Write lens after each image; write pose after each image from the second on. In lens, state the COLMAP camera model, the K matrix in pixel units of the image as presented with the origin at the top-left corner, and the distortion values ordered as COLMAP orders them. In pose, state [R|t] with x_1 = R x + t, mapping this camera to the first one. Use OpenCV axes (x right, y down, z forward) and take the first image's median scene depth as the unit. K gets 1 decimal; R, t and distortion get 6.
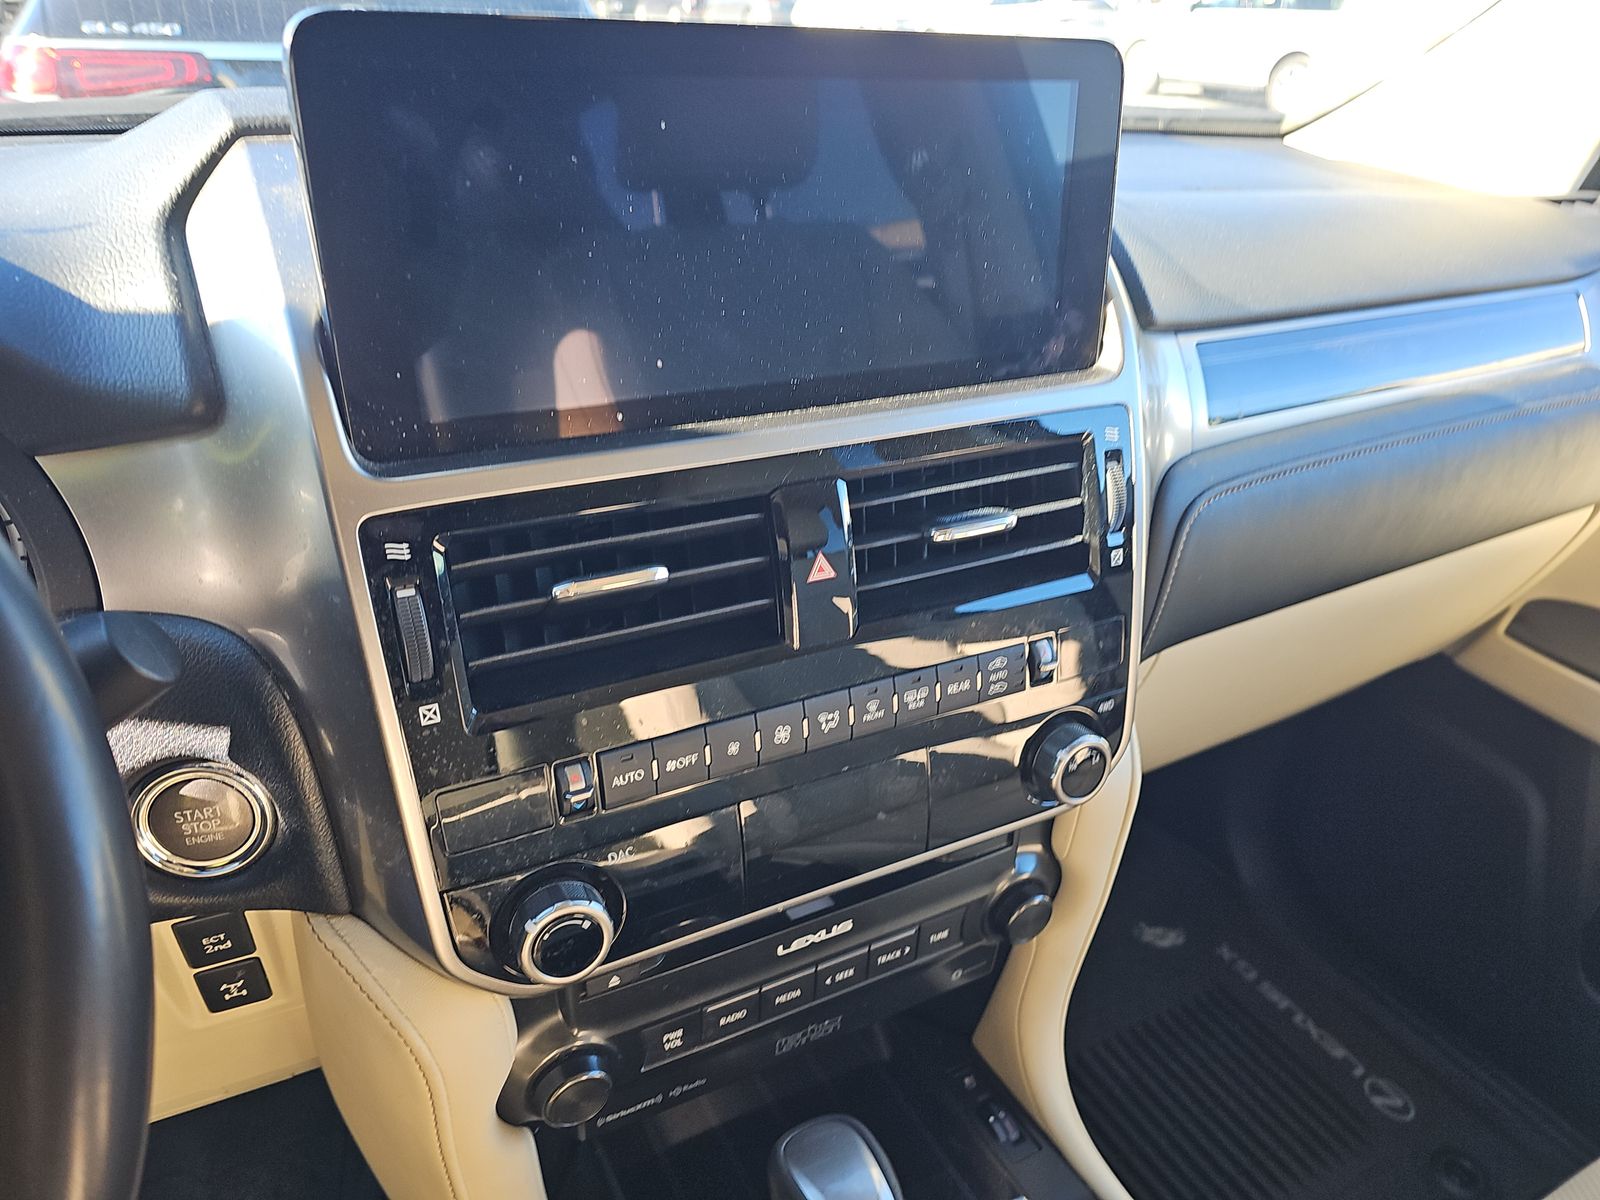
lens RADIAL K [[1040.8, 0, 800.0], [0, 1040.8, 600.0], [0, 0, 1]] dist [0.058010, -0.071864]
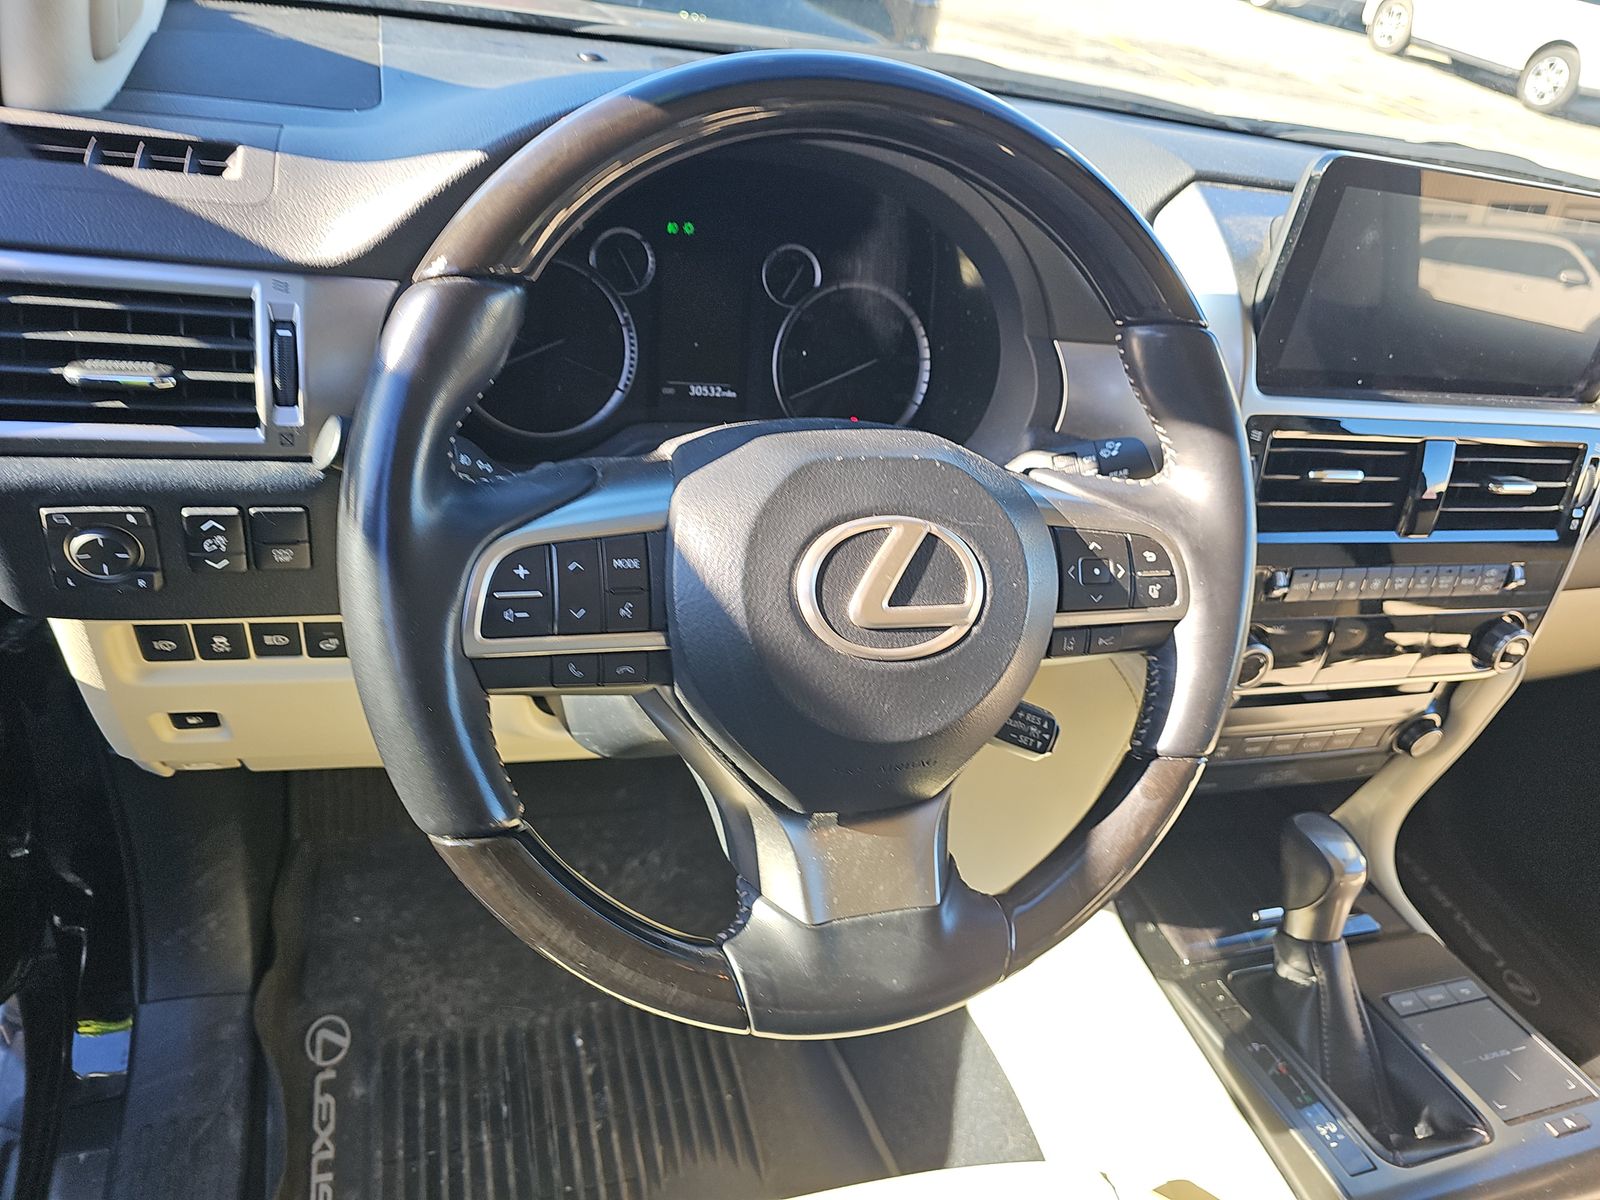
lens RADIAL K [[1093.9, 0, 800.0], [0, 1093.9, 600.0], [0, 0, 1]] dist [-0.002726, -0.003748]
pose [[0.975181, 0.218056, -0.038387, -0.761370], [-0.213486, 0.972010, 0.098081, 0.160472], [0.058700, -0.087452, 0.994438, -0.724573]]
